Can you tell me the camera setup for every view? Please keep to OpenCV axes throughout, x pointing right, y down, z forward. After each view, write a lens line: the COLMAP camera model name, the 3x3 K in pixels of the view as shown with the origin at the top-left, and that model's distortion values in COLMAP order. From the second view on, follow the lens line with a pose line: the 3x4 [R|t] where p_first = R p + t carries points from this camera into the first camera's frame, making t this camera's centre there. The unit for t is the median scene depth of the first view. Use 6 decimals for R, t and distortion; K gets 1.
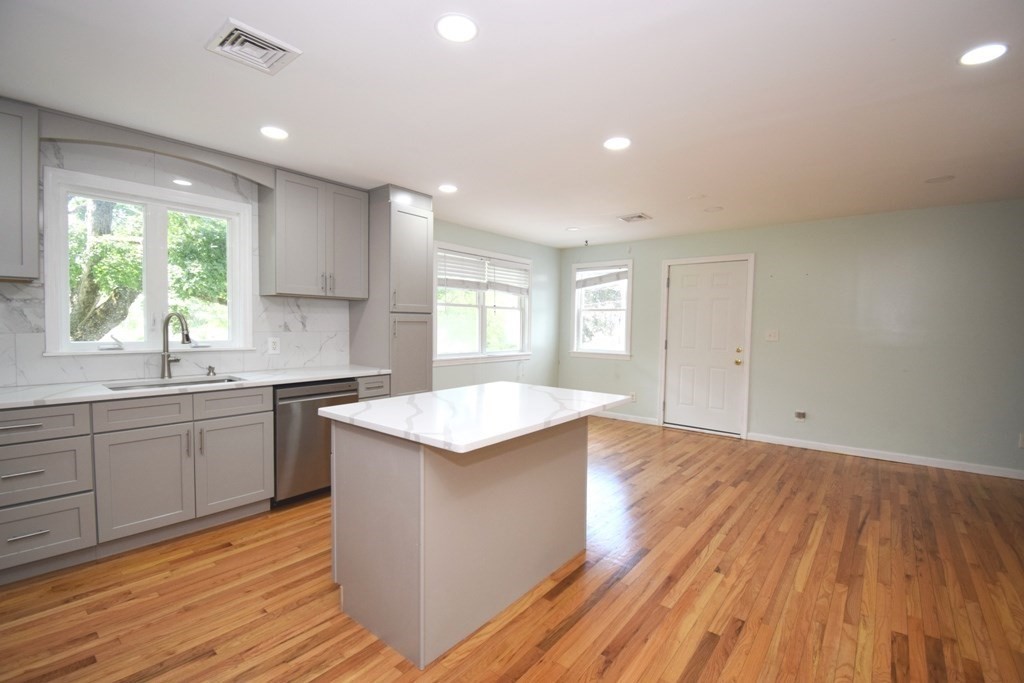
lens RADIAL K [[455.2, 0, 516.8], [0, 455.2, 343.3], [0, 0, 1]] dist [0.021536, -0.025522]
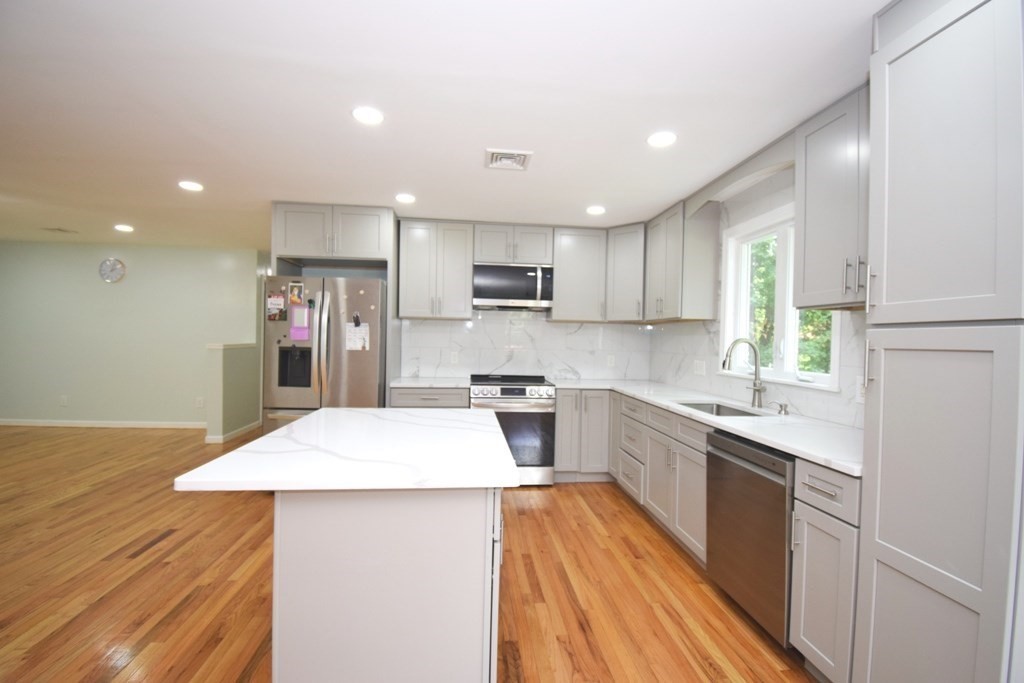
lens RADIAL K [[455.2, 0, 516.8], [0, 455.2, 343.3], [0, 0, 1]] dist [0.021536, -0.025522]
pose [[-0.696865, -0.017165, -0.716997, 0.354884], [-0.058793, 0.997716, 0.033257, -0.075301], [0.714788, 0.065330, -0.696283, 1.611166]]
